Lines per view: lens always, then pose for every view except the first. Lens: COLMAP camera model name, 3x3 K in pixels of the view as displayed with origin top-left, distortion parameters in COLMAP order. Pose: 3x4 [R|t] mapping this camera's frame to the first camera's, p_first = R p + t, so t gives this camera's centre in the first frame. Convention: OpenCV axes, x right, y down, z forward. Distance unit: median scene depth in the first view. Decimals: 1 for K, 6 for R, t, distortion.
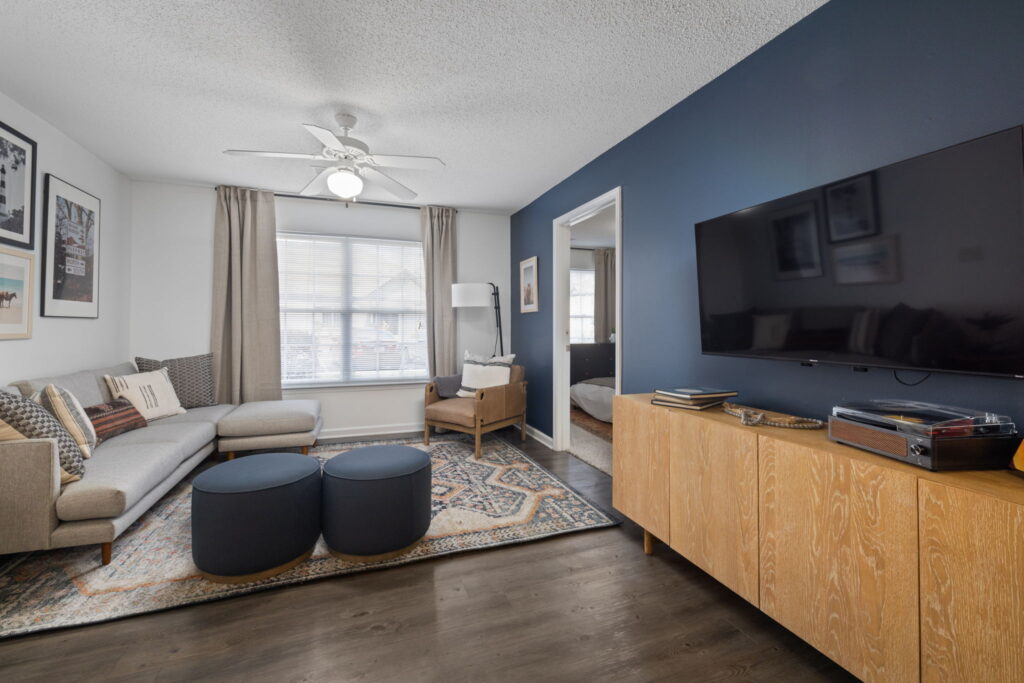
lens RADIAL K [[431.2, 0, 502.0], [0, 431.2, 319.5], [0, 0, 1]] dist [-0.002698, 0.000313]
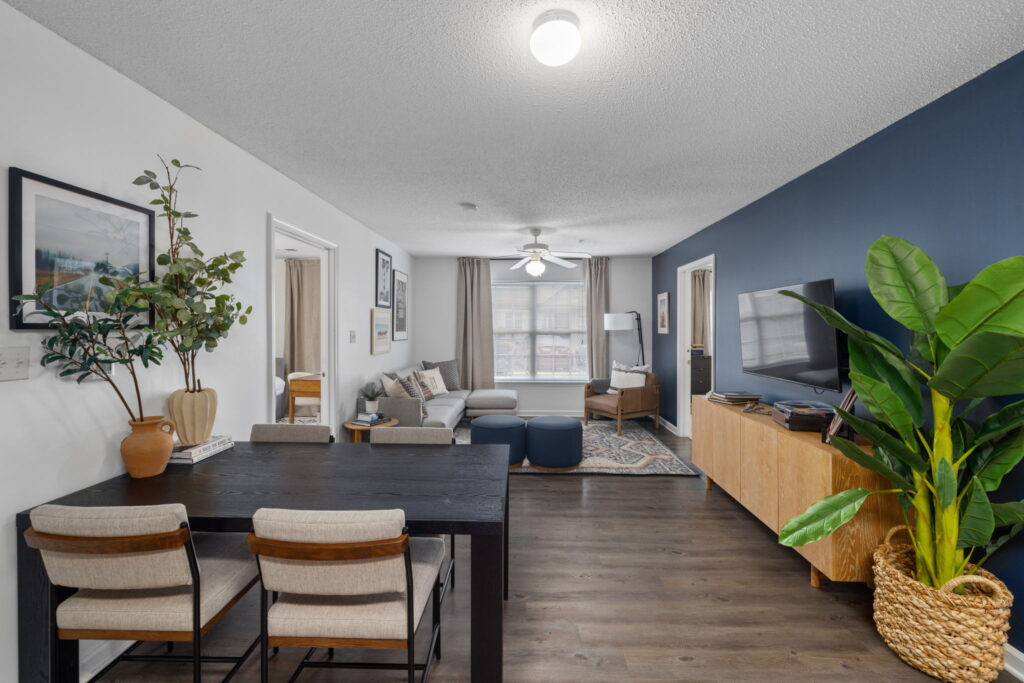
lens RADIAL K [[431.2, 0, 512.8], [0, 431.2, 333.0], [0, 0, 1]] dist [-0.002698, 0.000313]
pose [[0.931188, 0.005008, -0.364506, 0.130567], [0.004982, 0.999637, 0.026462, -0.063715], [0.364506, -0.026457, 0.930825, -0.459622]]
